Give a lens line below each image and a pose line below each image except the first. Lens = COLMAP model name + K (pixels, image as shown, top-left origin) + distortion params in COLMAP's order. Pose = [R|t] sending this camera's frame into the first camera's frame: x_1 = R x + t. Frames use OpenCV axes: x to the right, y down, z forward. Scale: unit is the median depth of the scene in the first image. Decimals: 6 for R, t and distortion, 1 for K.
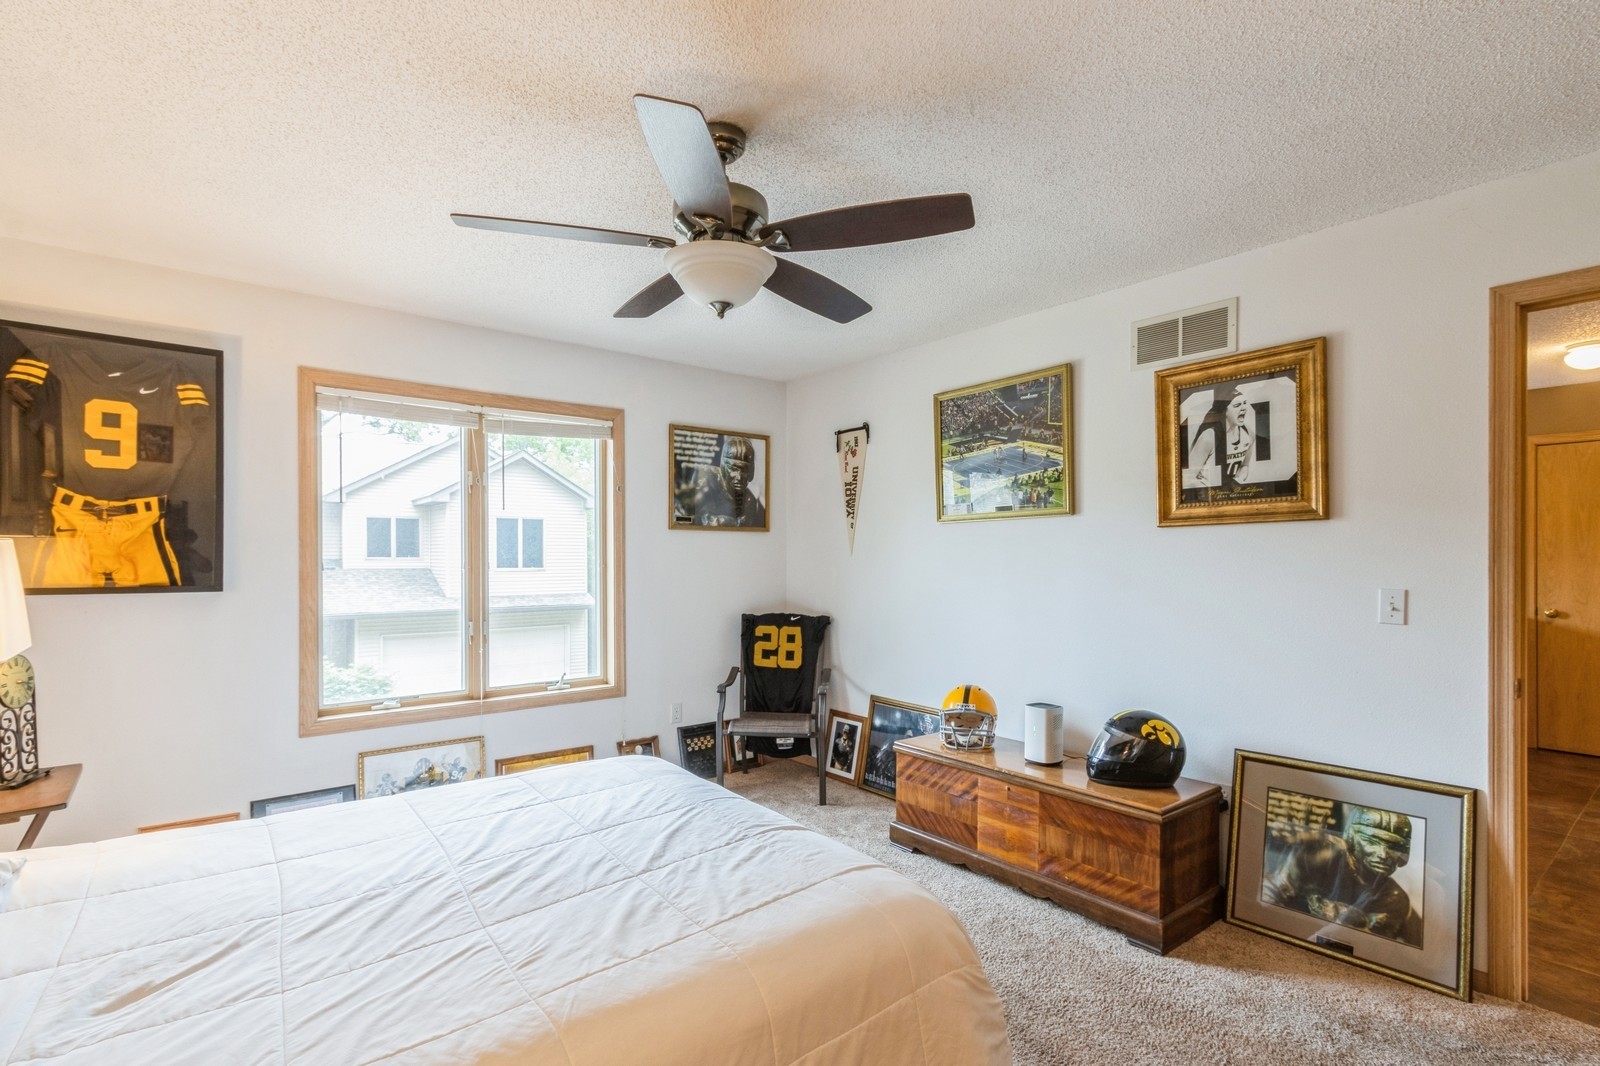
lens RADIAL K [[749.1, 0, 782.3], [0, 749.1, 571.2], [0, 0, 1]] dist [0.004439, -0.001091]
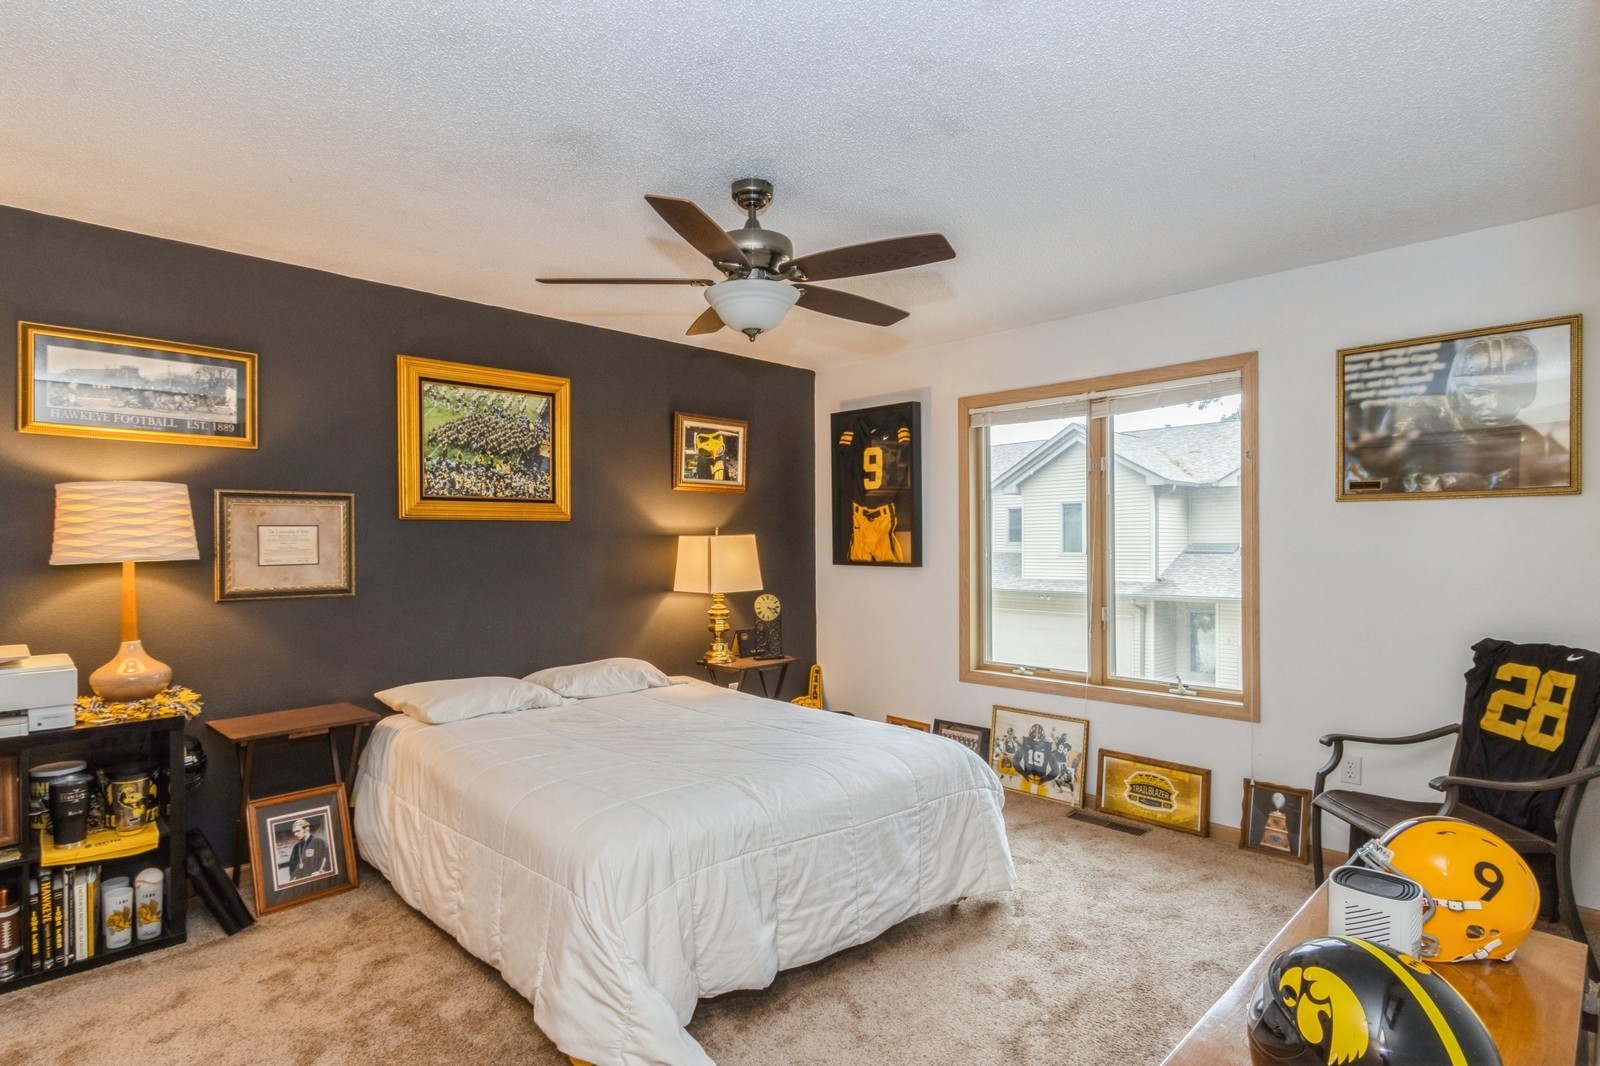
lens RADIAL K [[830.0, 0, 803.7], [0, 830.0, 539.4], [0, 0, 1]] dist [-0.004127, -0.000336]
pose [[0.099869, -0.000072, -0.995001, 0.559113], [-0.008190, 0.999966, -0.000895, -0.015680], [0.994967, 0.008238, 0.099865, 0.424099]]
